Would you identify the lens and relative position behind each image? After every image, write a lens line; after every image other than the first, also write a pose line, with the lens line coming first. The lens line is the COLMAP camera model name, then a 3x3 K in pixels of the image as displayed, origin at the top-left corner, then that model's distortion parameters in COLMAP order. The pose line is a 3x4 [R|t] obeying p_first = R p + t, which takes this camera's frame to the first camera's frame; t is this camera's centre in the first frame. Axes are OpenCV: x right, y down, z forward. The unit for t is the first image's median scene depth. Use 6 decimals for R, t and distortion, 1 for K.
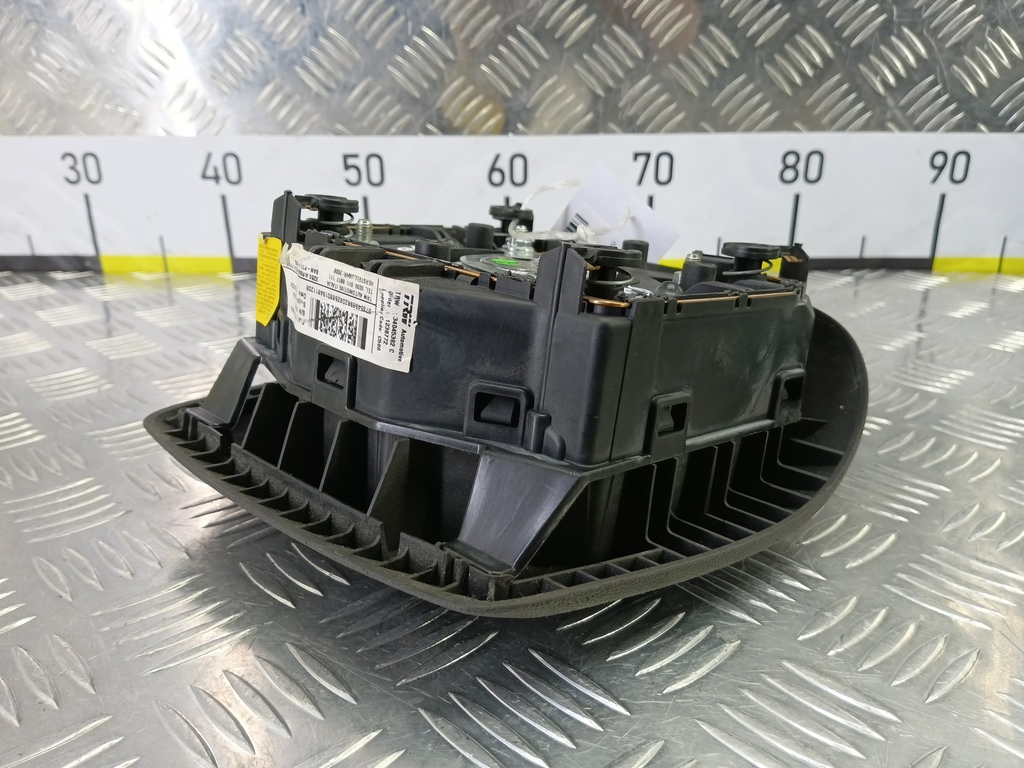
lens RADIAL K [[832.8, 0, 512.0], [0, 832.8, 384.0], [0, 0, 1]] dist [0.034946, -0.132603]
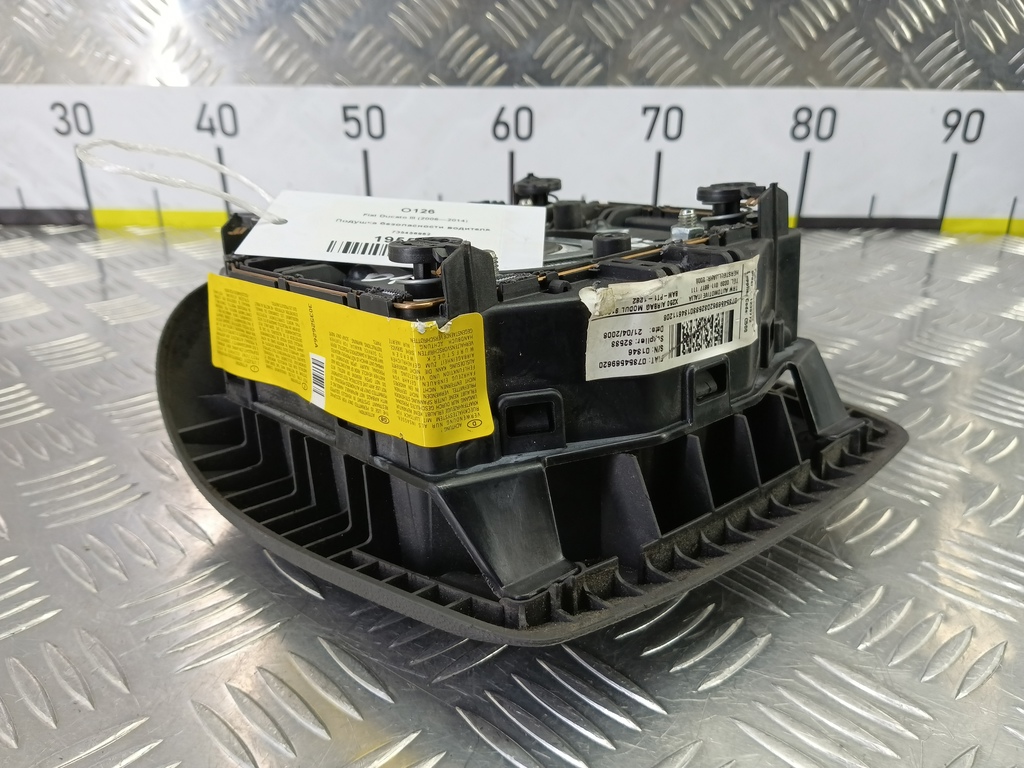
lens RADIAL K [[838.8, 0, 509.7], [0, 838.8, 381.9], [0, 0, 1]] dist [-0.006051, -0.065493]
pose [[0.999889, 0.003943, 0.014385, -0.022785], [-0.004932, 0.997576, 0.069414, -0.025572], [-0.014077, -0.069477, 0.997484, 0.008879]]
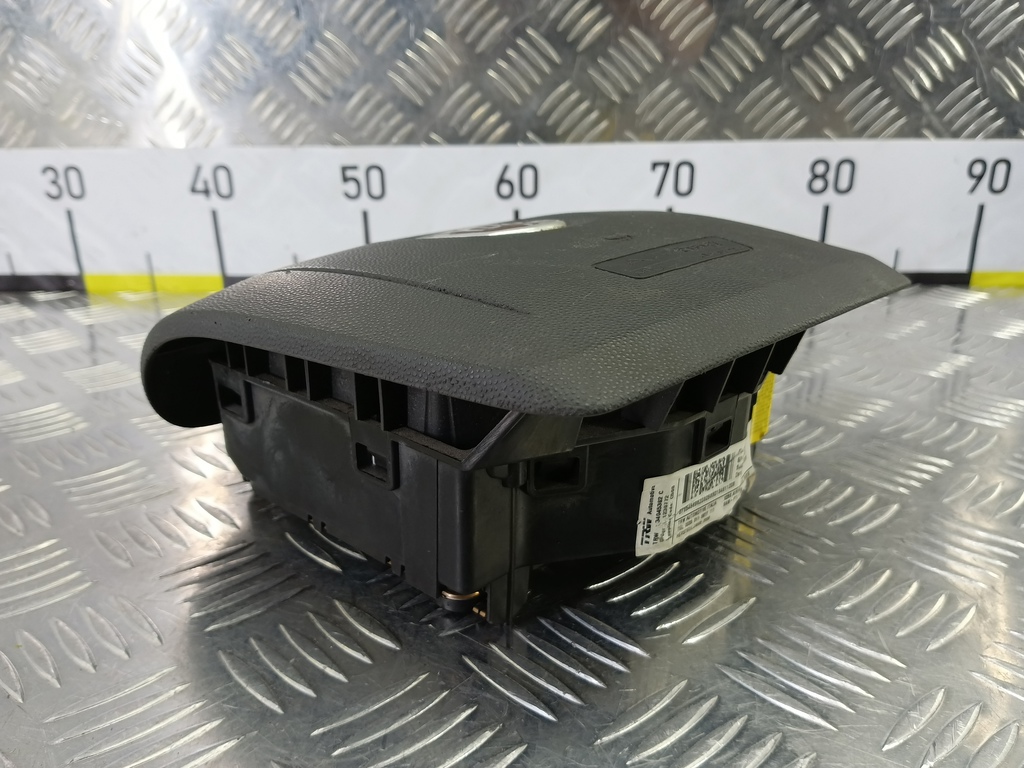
lens RADIAL K [[839.5, 0, 512.2], [0, 839.5, 381.3], [0, 0, 1]] dist [0.015032, -0.101607]
pose [[0.999979, -0.006035, -0.002262, -0.010513], [0.006010, 0.999920, -0.011093, -0.023241], [0.002329, 0.011079, 0.999936, 0.064334]]
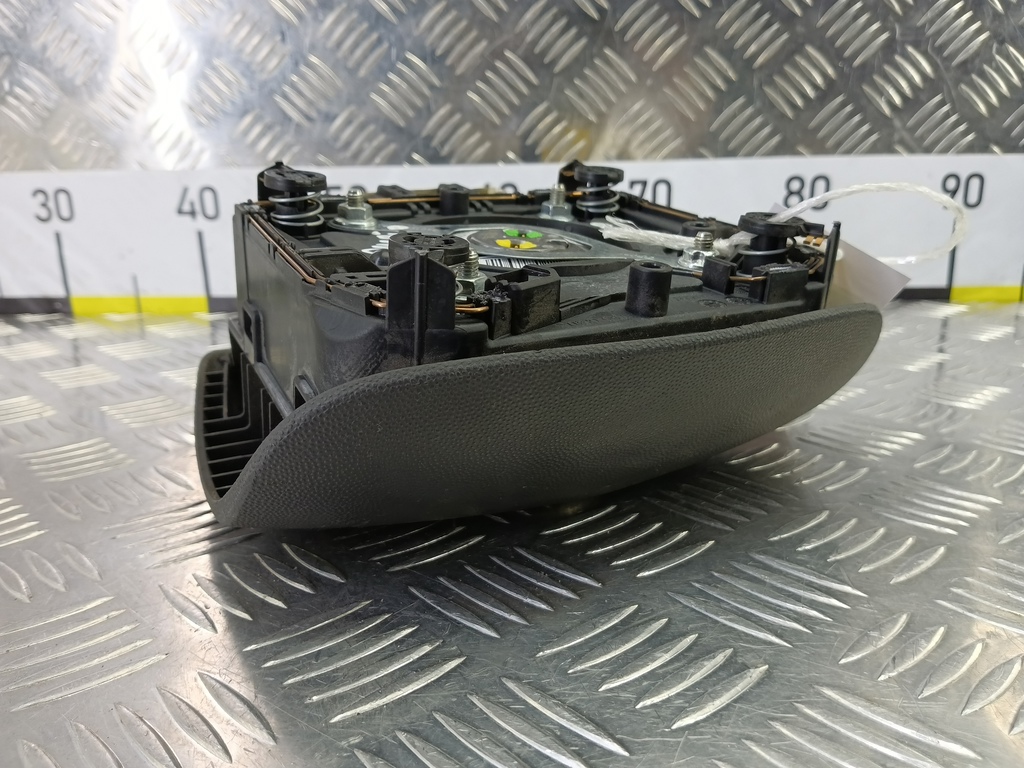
lens RADIAL K [[836.6, 0, 512.5], [0, 836.6, 385.7], [0, 0, 1]] dist [0.035927, -0.138234]
pose [[0.999921, -0.011585, -0.004913, 0.014770], [0.011079, 0.995621, -0.092826, 0.045394], [0.005967, 0.092764, 0.995670, 0.070854]]
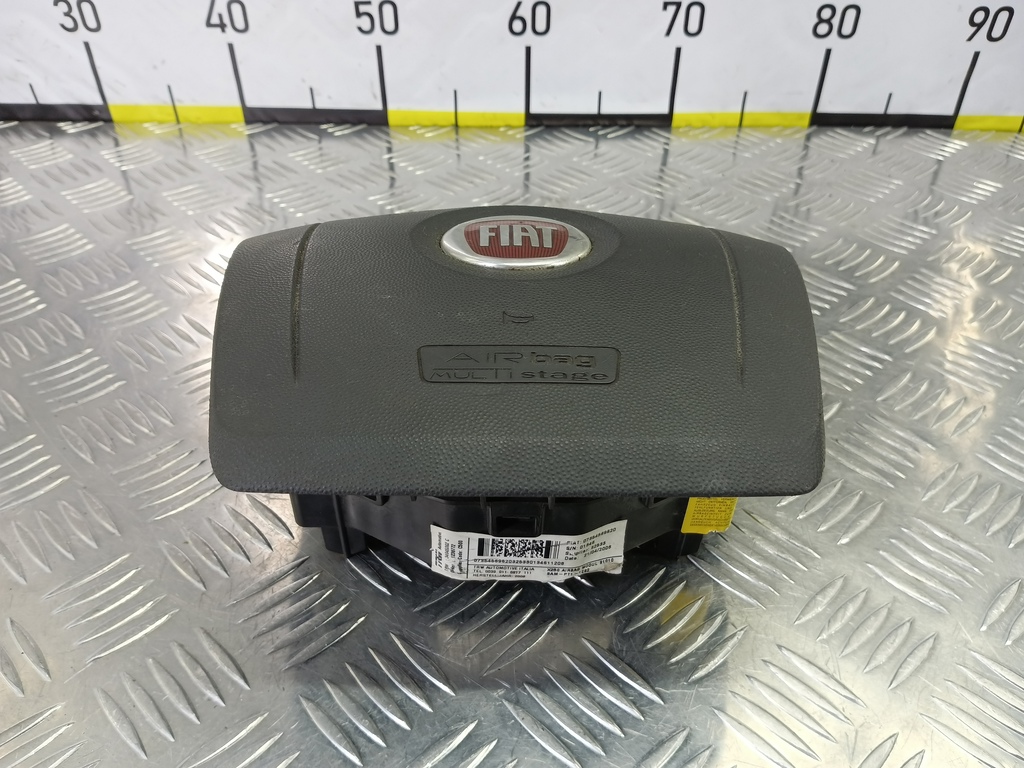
lens RADIAL K [[828.7, 0, 514.0], [0, 828.7, 384.5], [0, 0, 1]] dist [0.010548, -0.070128]
pose [[0.999881, -0.001866, 0.015283, -0.040546], [-0.003213, 0.945489, 0.325639, -0.180220], [-0.015057, -0.325650, 0.945371, -0.025379]]
